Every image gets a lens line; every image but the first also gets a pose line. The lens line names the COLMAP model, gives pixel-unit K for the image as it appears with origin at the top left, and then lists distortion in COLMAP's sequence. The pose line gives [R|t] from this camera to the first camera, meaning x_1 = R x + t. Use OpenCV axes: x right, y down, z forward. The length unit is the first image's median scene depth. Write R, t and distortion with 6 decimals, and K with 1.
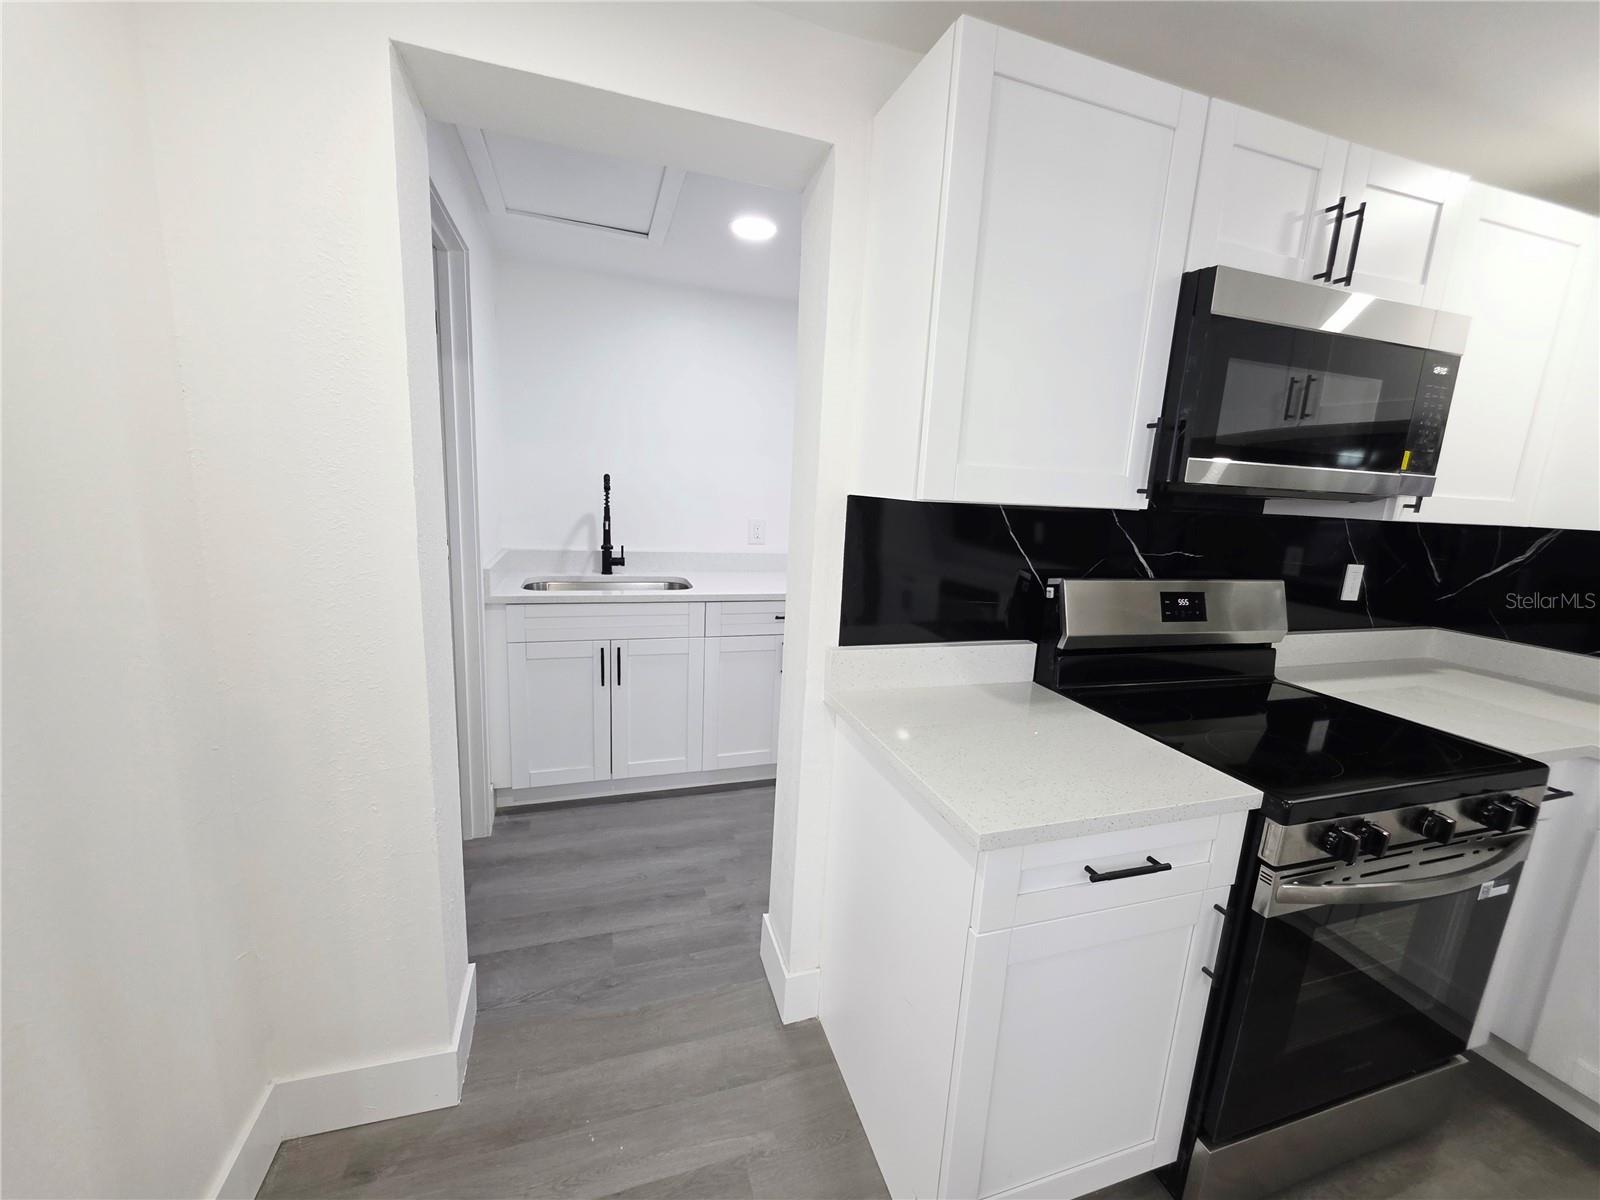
lens RADIAL K [[640.0, 0, 803.5], [0, 640.0, 601.1], [0, 0, 1]] dist [0.000287, 0.000295]
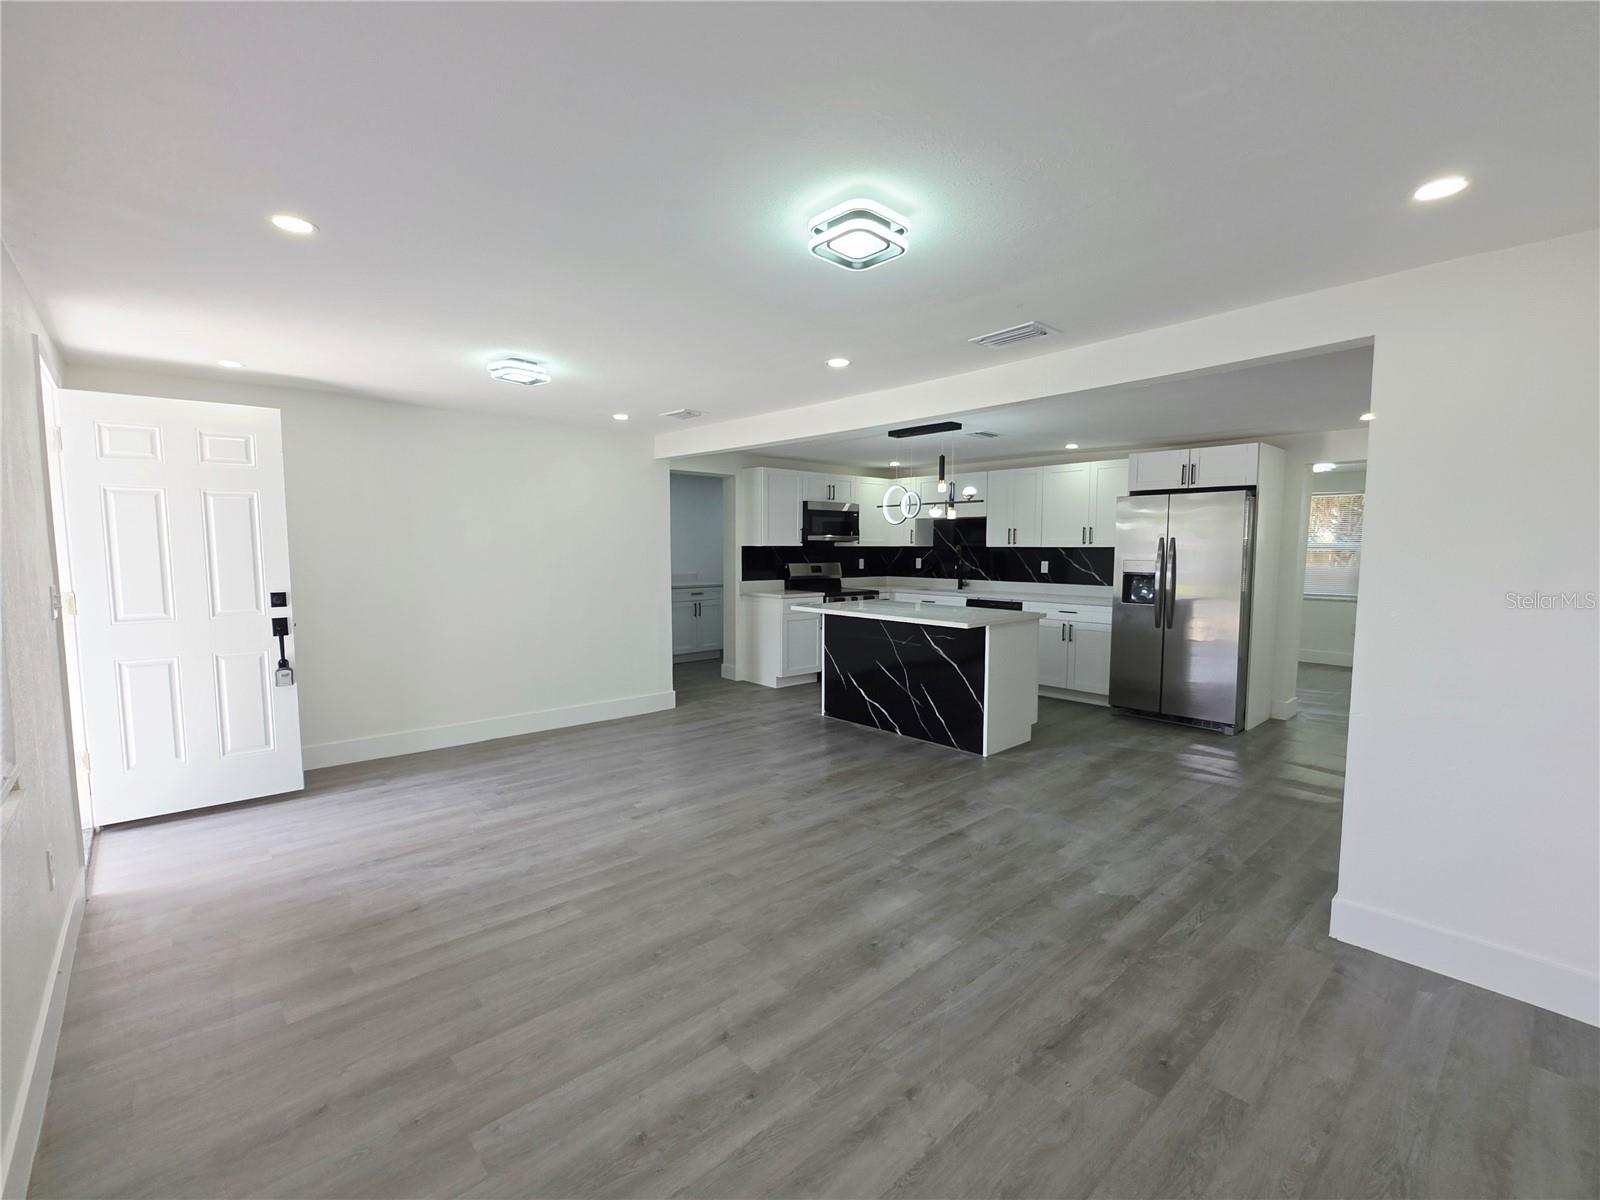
lens RADIAL K [[711.9, 0, 803.5], [0, 711.9, 603.0], [0, 0, 1]] dist [0.001014, 0.000927]
pose [[0.914752, -0.078284, 0.396360, -1.335933], [0.114959, 0.990929, -0.069595, 0.541871], [-0.387317, 0.109227, 0.915454, -3.188091]]
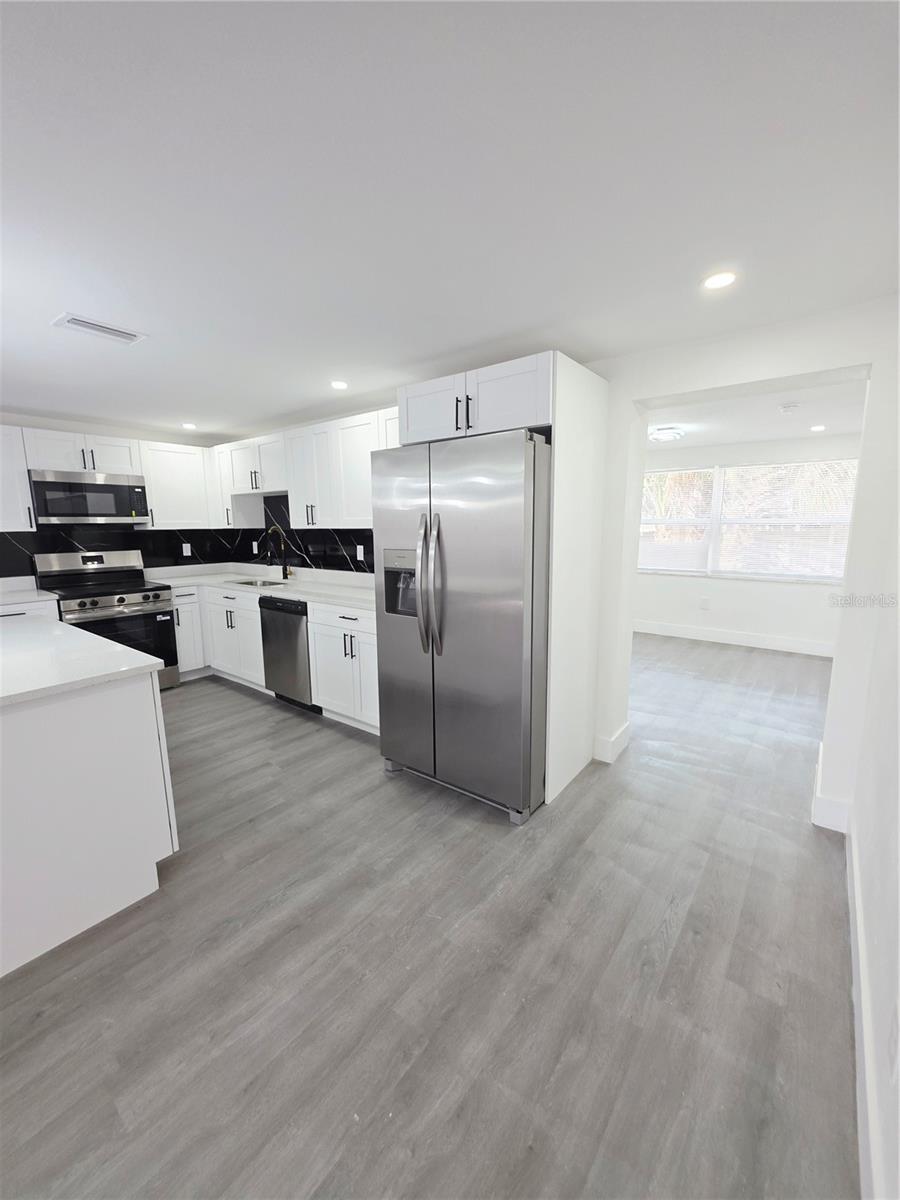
lens RADIAL K [[480.9, 0, 452.2], [0, 480.9, 604.5], [0, 0, 1]] dist [0.000209, 0.000102]
pose [[0.832585, -0.148389, 0.533650, 0.790228], [0.151569, 0.987709, 0.038172, 0.423917], [-0.532755, 0.049103, 0.844843, -2.066209]]
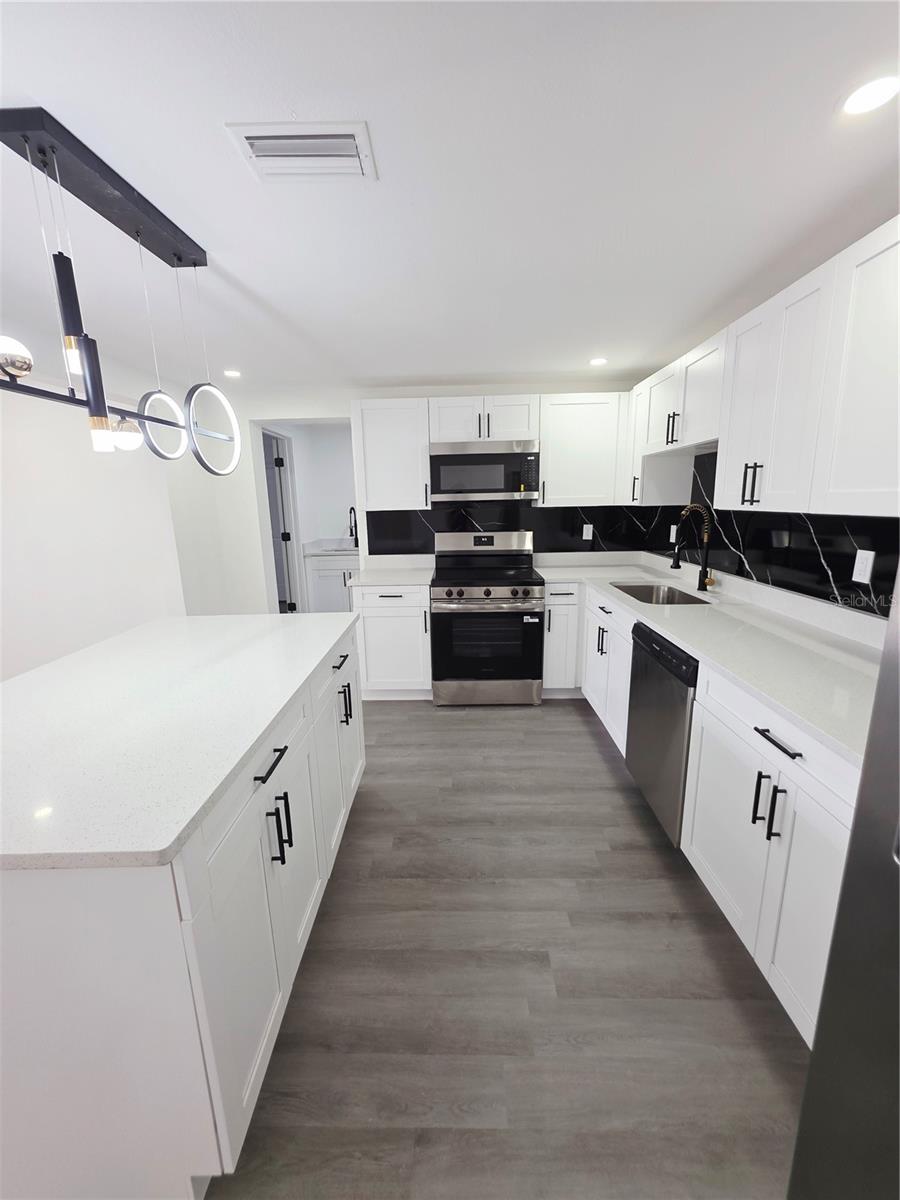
lens RADIAL K [[480.0, 0, 449.0], [0, 480.0, 601.6], [0, 0, 1]] dist [0.000287, 0.000295]
pose [[0.939187, 0.001067, -0.343404, 1.219715], [0.005670, 0.999811, 0.018611, 0.249000], [0.343358, -0.019427, 0.939004, -1.146310]]
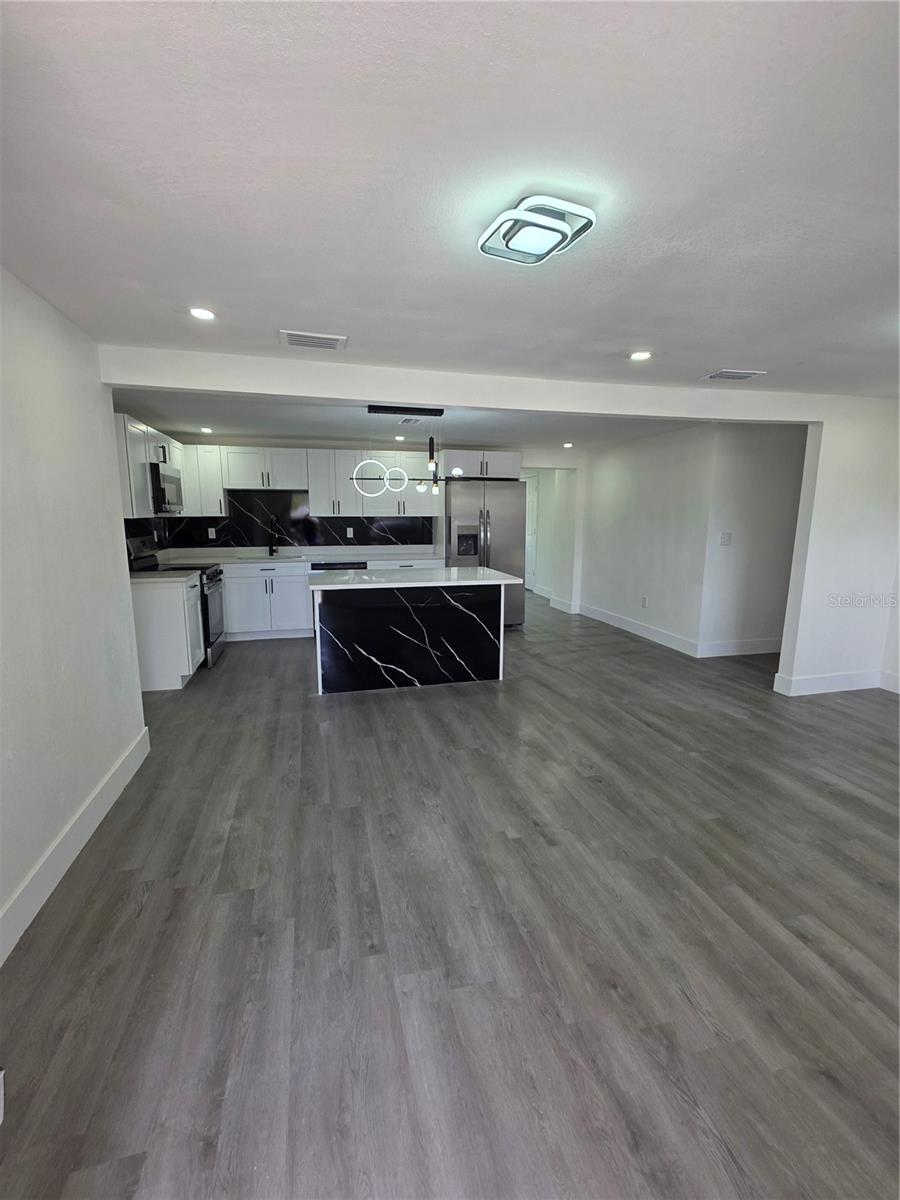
lens RADIAL K [[533.3, 0, 447.9], [0, 533.3, 603.9], [0, 0, 1]] dist [0.001107, 0.000398]
pose [[0.070713, -0.215945, 0.973842, -2.243240], [0.184645, 0.962247, 0.199966, 0.045271], [-0.980258, 0.165675, 0.107917, -0.909111]]
